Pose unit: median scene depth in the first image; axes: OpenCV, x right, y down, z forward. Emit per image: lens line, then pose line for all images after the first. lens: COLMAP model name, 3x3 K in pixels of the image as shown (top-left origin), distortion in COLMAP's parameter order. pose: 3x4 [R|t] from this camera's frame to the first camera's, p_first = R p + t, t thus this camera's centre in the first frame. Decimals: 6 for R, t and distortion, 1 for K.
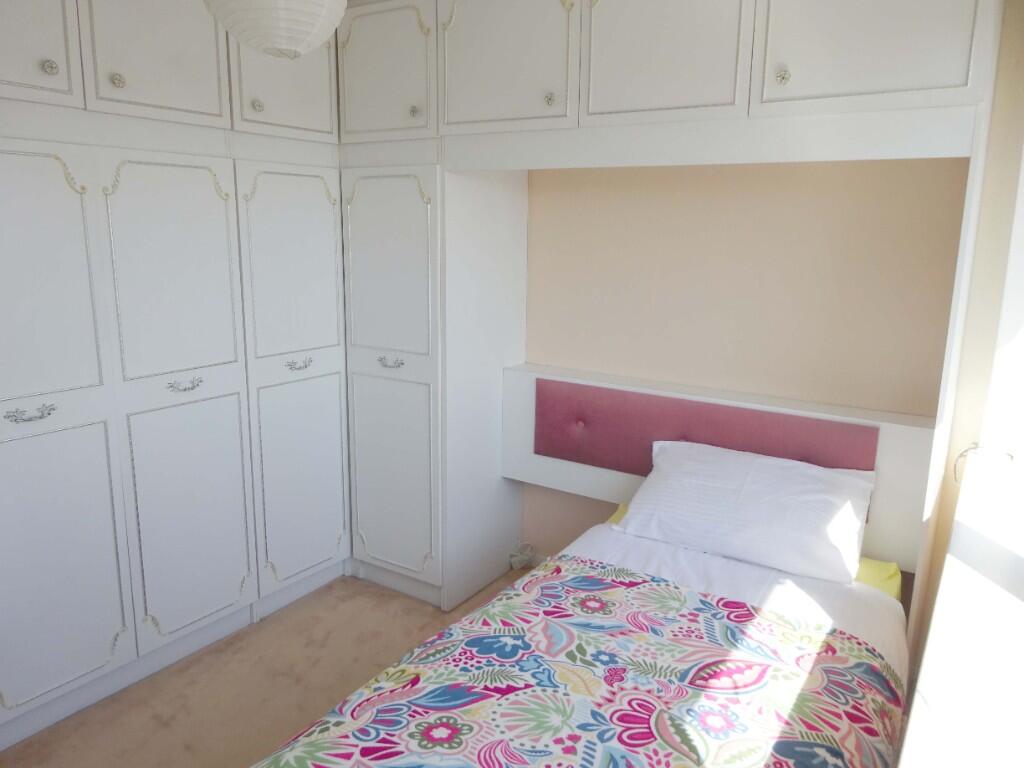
lens RADIAL K [[751.0, 0, 511.7], [0, 751.0, 381.8], [0, 0, 1]] dist [-0.004925, 0.000445]
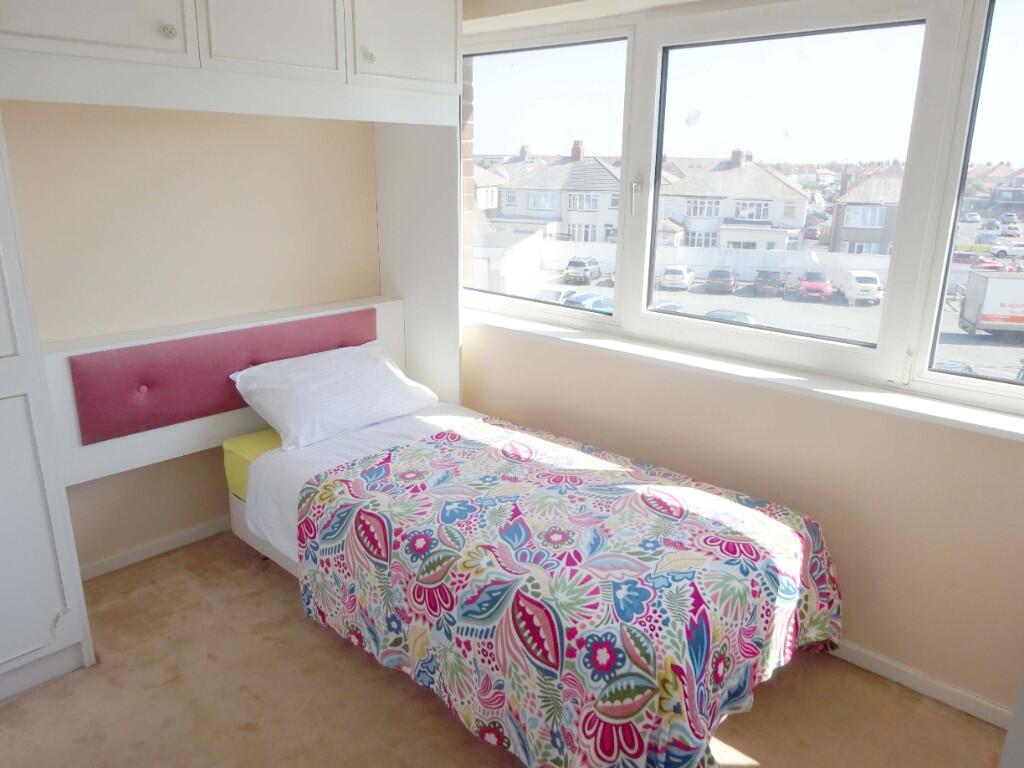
lens RADIAL K [[751.0, 0, 510.6], [0, 751.0, 383.6], [0, 0, 1]] dist [-0.004925, 0.000445]
pose [[0.166939, -0.298681, 0.939639, -1.070577], [0.188488, 0.945103, 0.266931, -0.170182], [-0.967783, 0.132549, 0.214072, 0.564158]]
